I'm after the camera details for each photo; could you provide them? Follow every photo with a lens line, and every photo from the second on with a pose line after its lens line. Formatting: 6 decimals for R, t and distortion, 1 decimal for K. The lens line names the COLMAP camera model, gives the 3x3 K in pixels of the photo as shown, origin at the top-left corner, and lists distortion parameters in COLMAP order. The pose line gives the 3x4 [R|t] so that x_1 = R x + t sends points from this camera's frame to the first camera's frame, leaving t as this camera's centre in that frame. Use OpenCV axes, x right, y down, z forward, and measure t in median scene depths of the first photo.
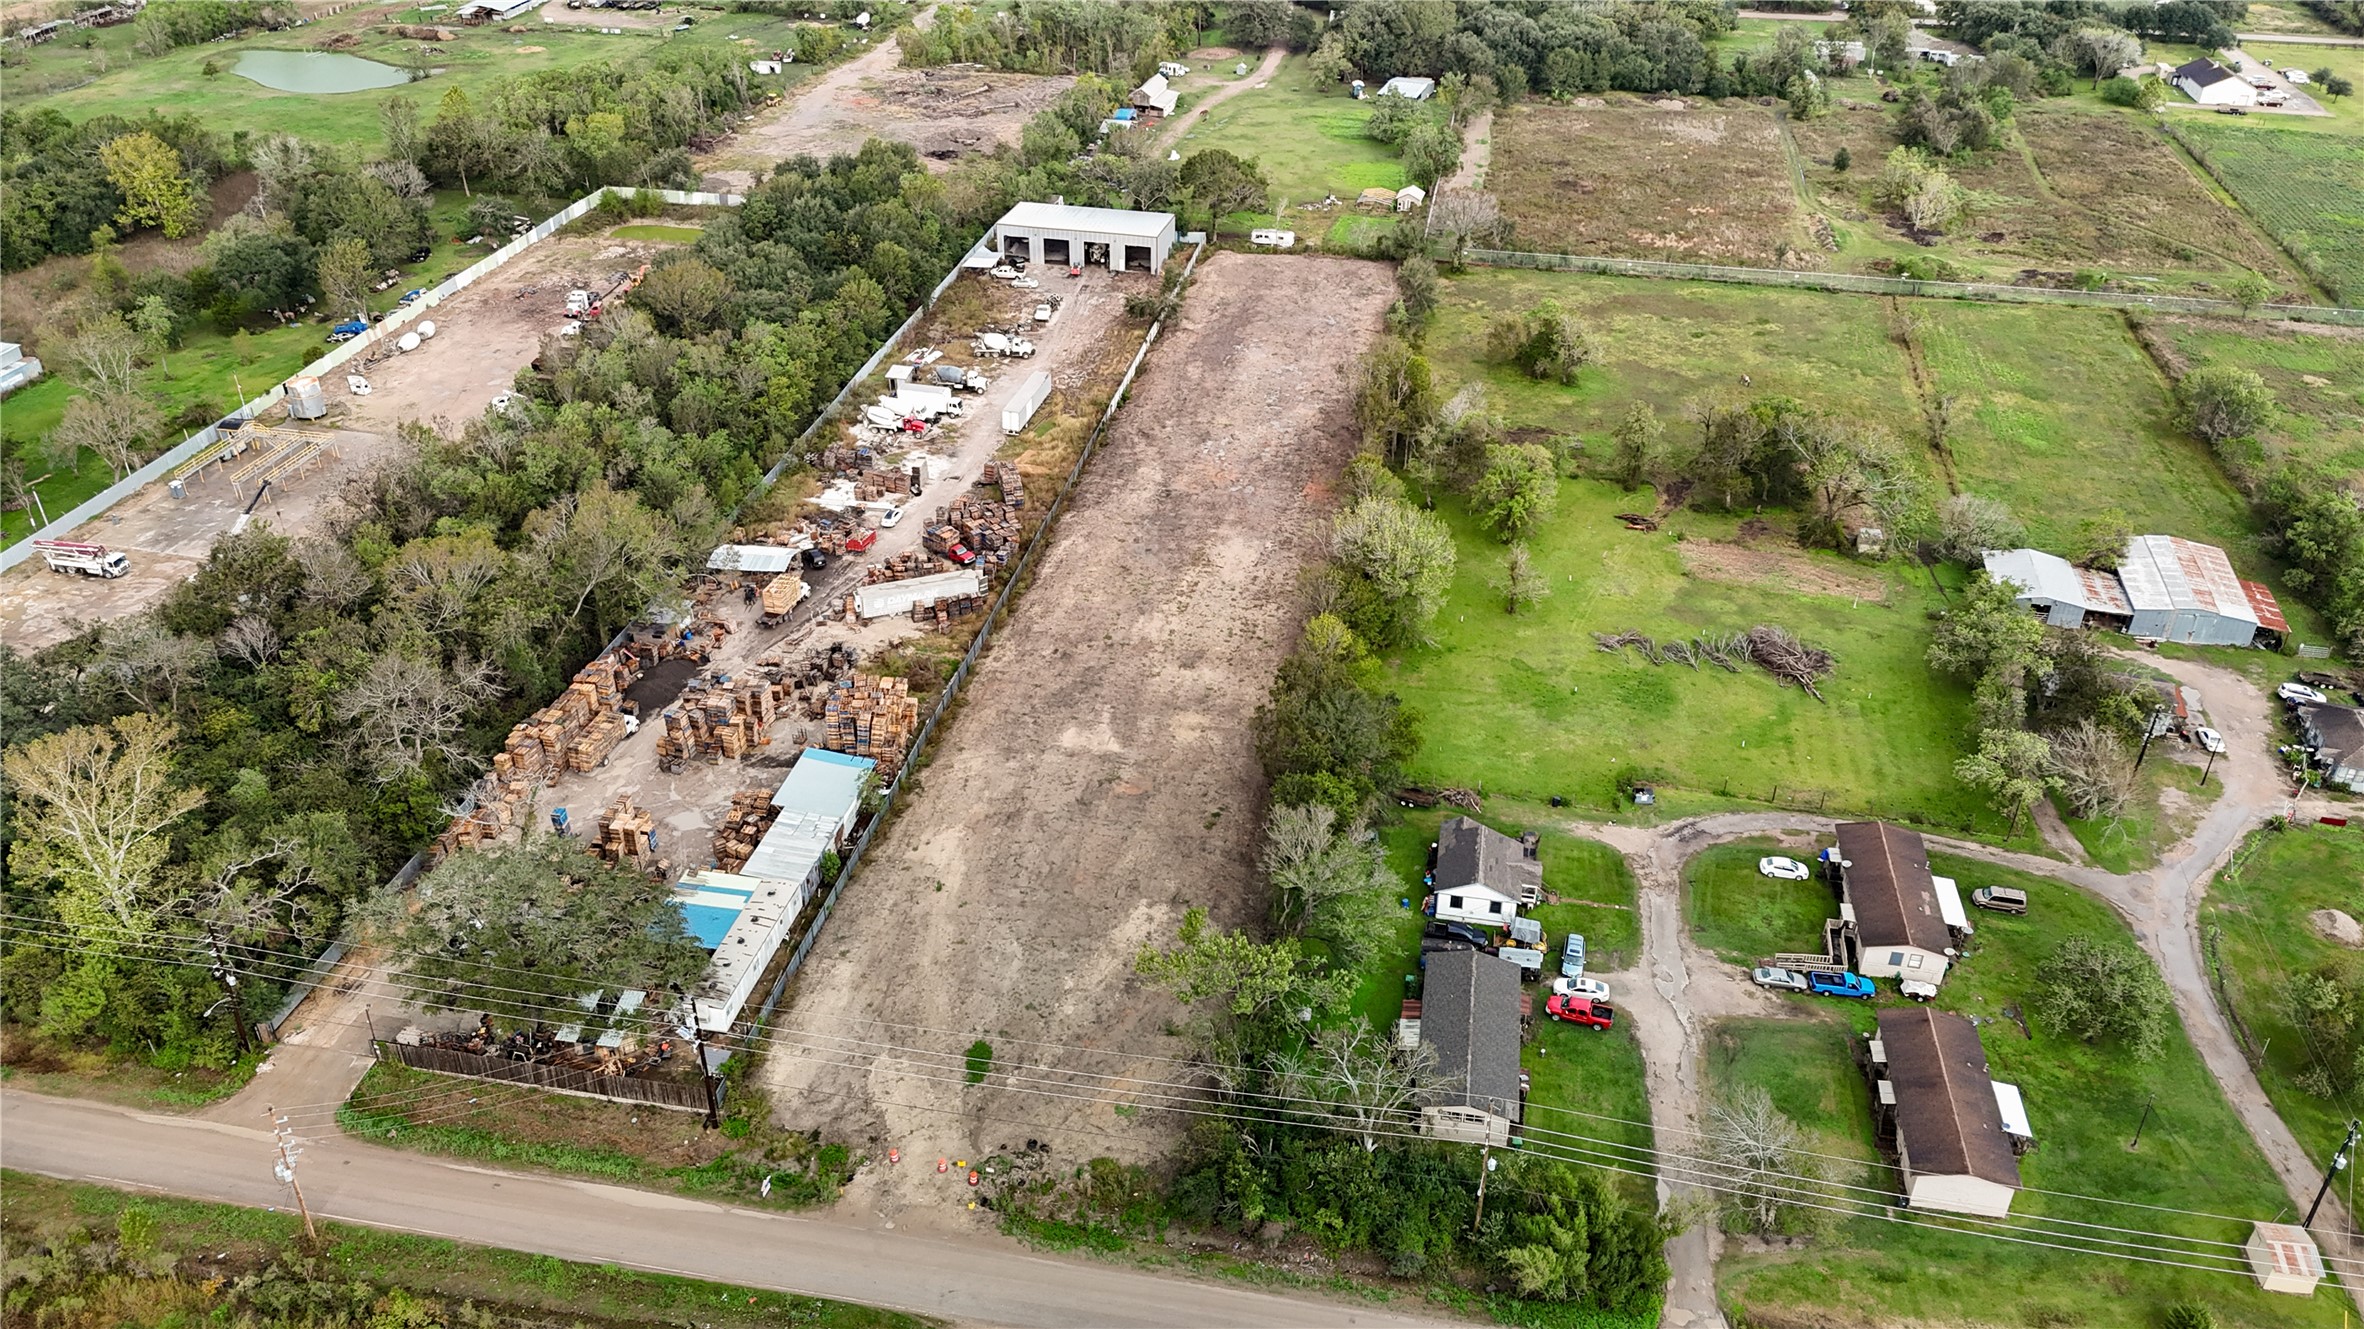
lens RADIAL K [[1760.0, 0, 1184.8], [0, 1760.0, 665.1], [0, 0, 1]] dist [0.061720, -0.060515]
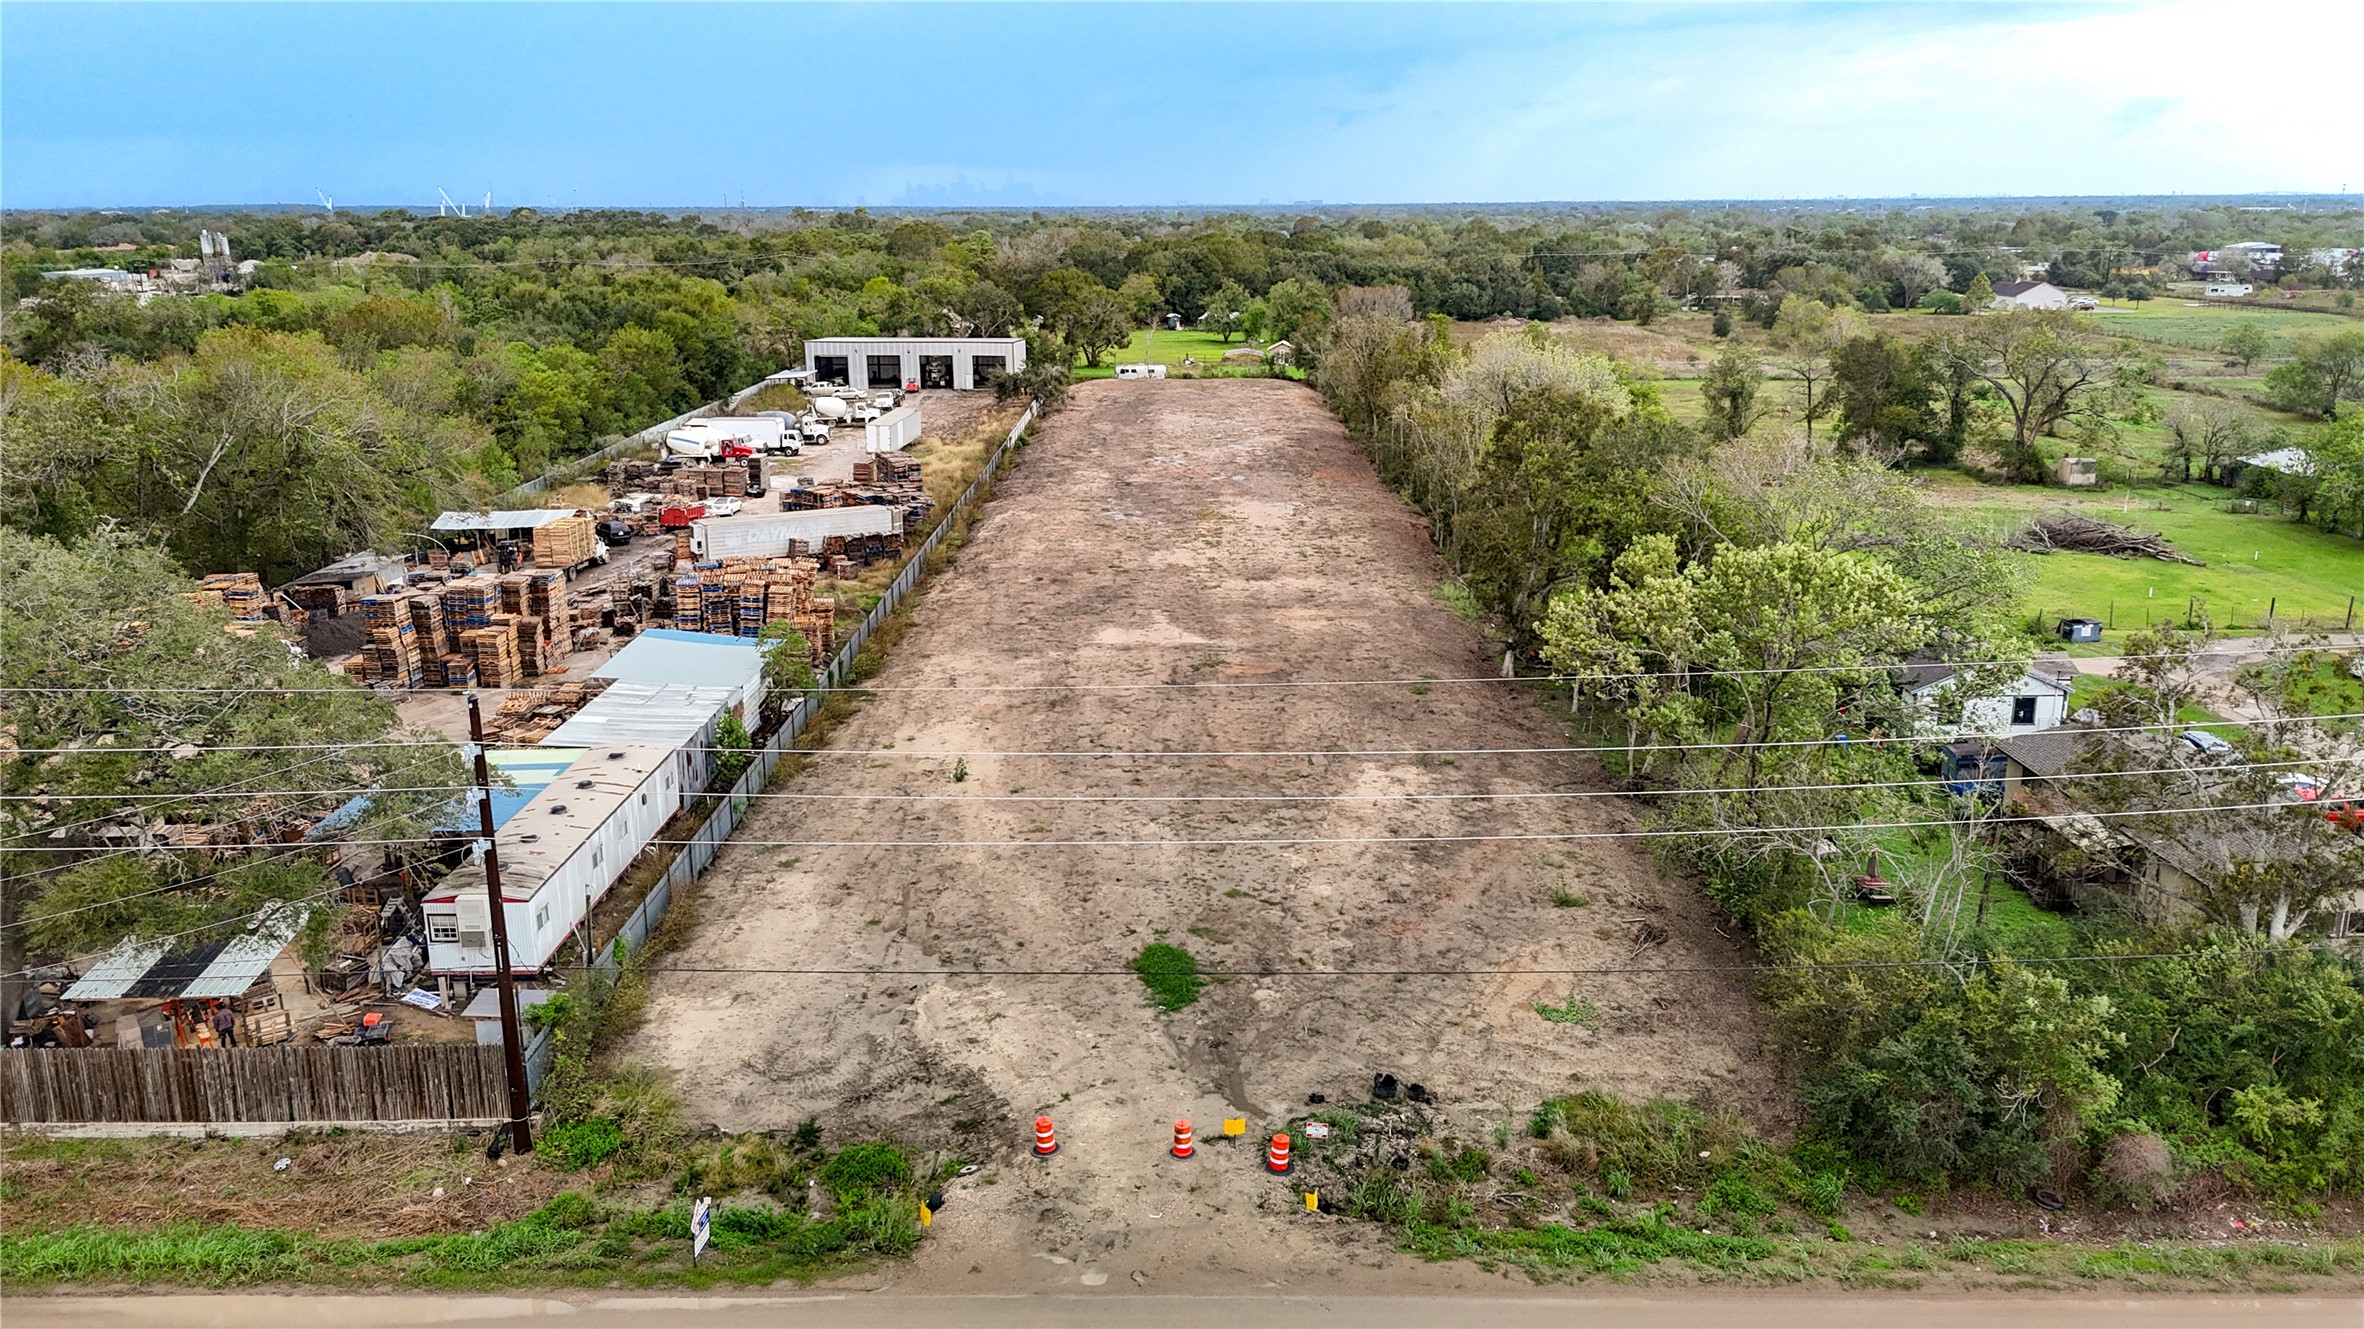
lens RADIAL K [[1760.0, 0, 1186.5], [0, 1760.0, 670.5], [0, 0, 1]] dist [0.061720, -0.060515]
pose [[0.982889, -0.063775, 0.172808, -0.167494], [0.110571, 0.954602, -0.276603, 0.252095], [-0.147323, 0.290977, 0.945319, 0.540757]]
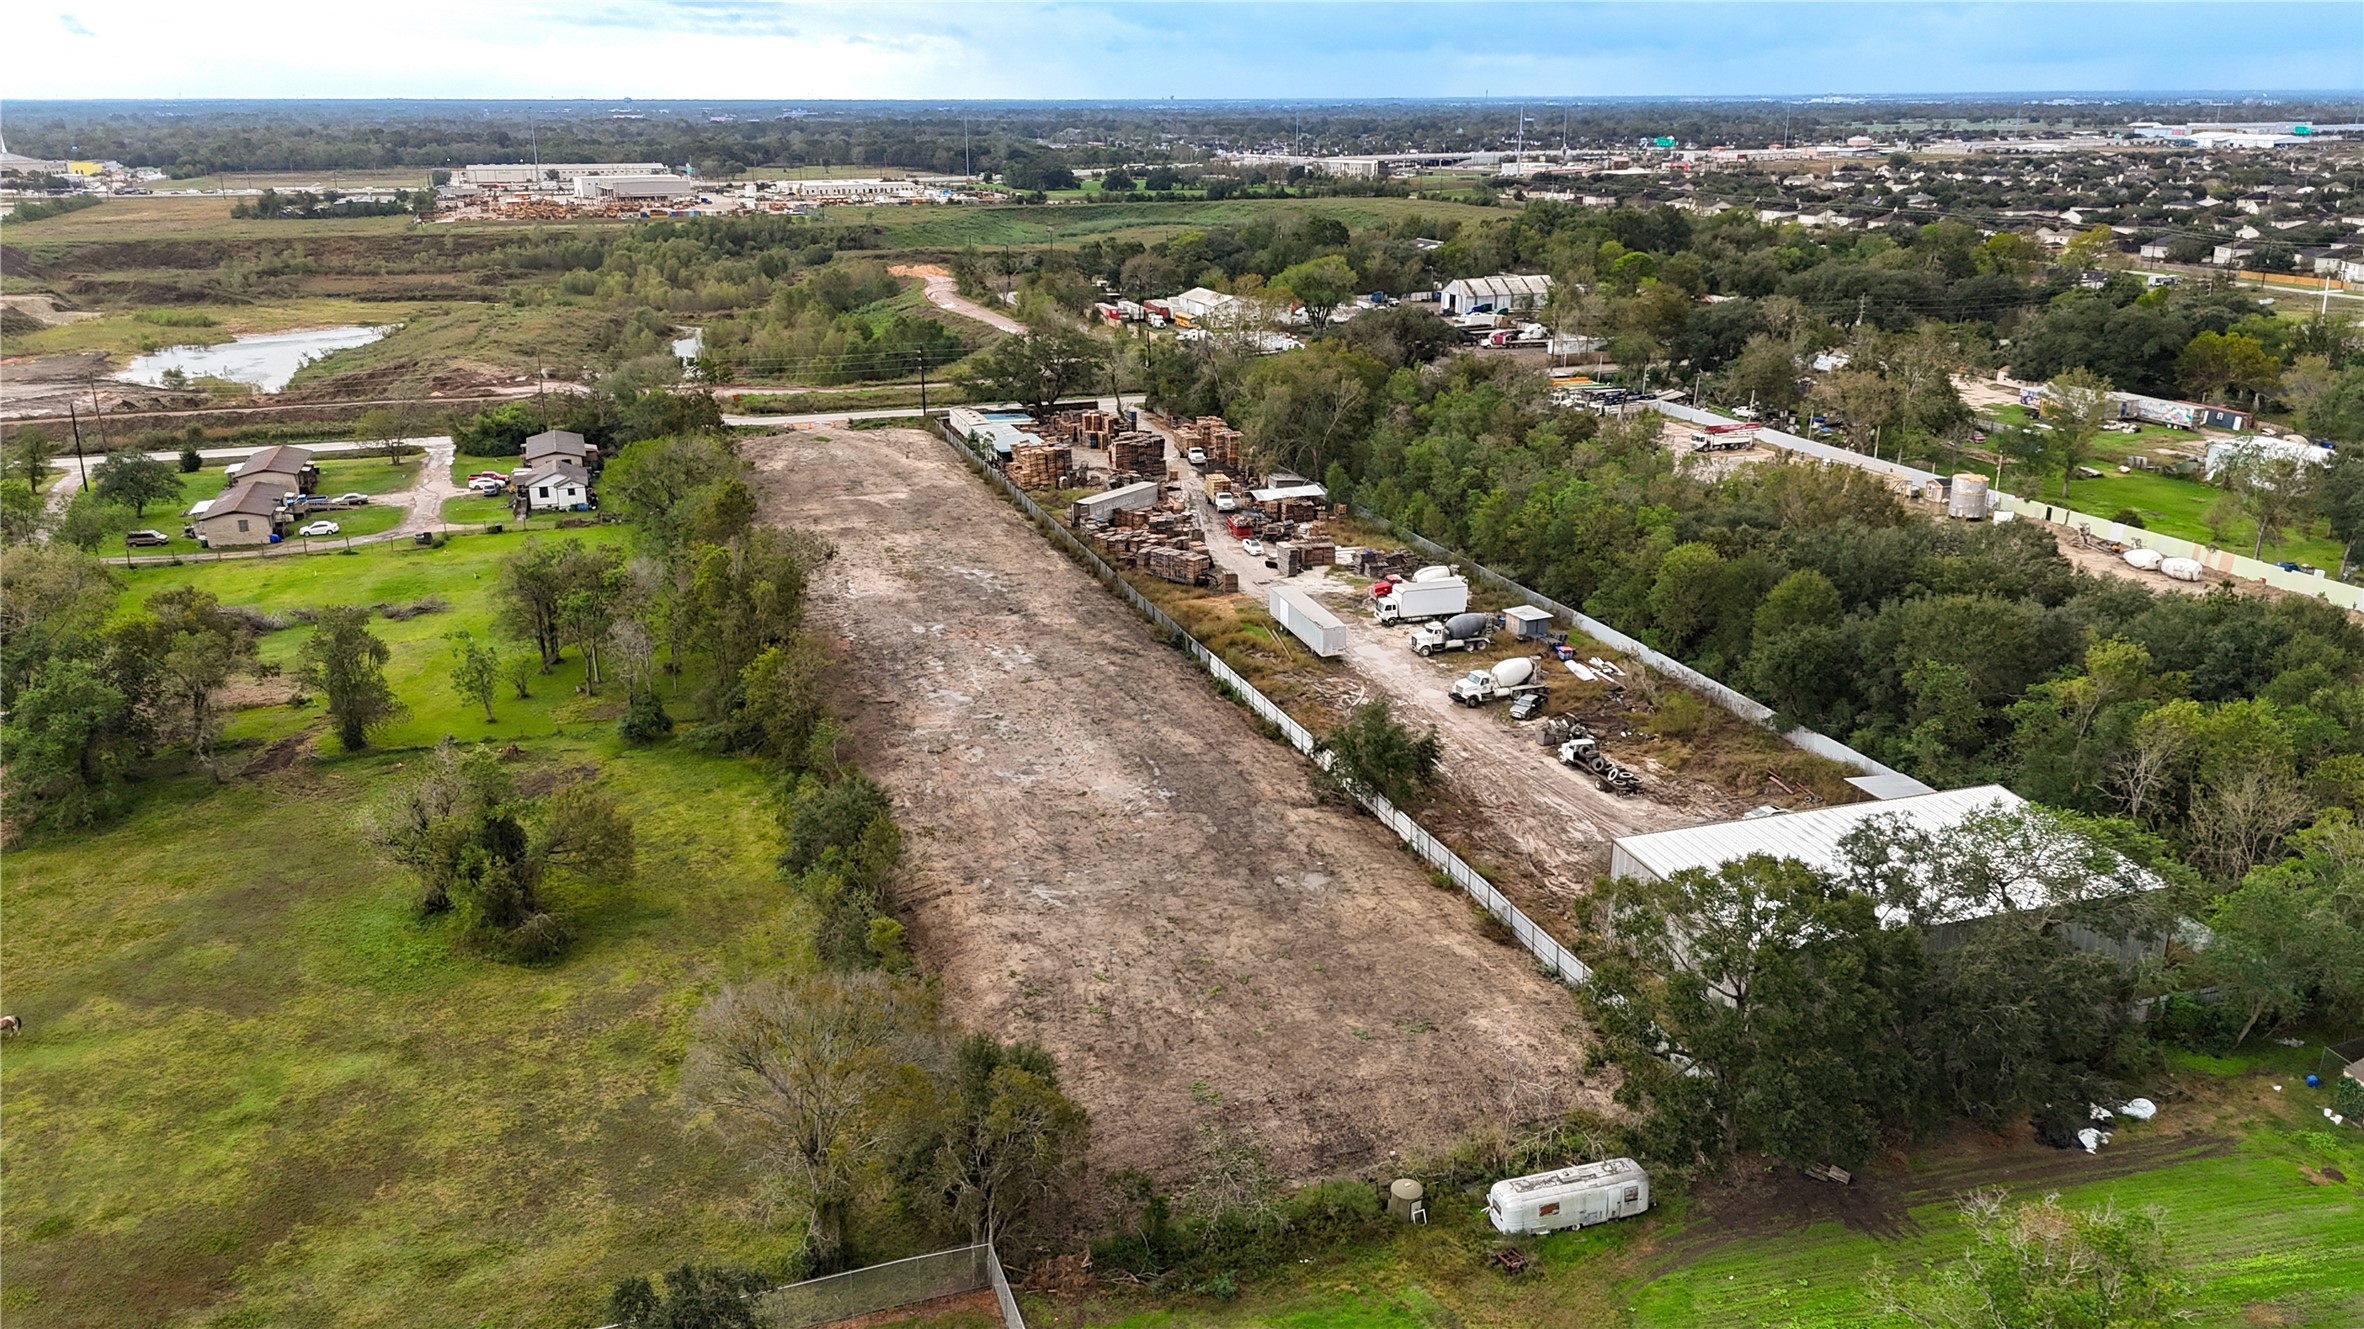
lens RADIAL K [[1760.0, 0, 1182.2], [0, 1760.0, 664.7], [0, 0, 1]] dist [0.061720, -0.060515]
pose [[-0.871457, 0.140819, -0.469822, 0.441354], [-0.264318, 0.672065, 0.691712, -0.959301], [0.413156, 0.726979, -0.548455, 2.205045]]
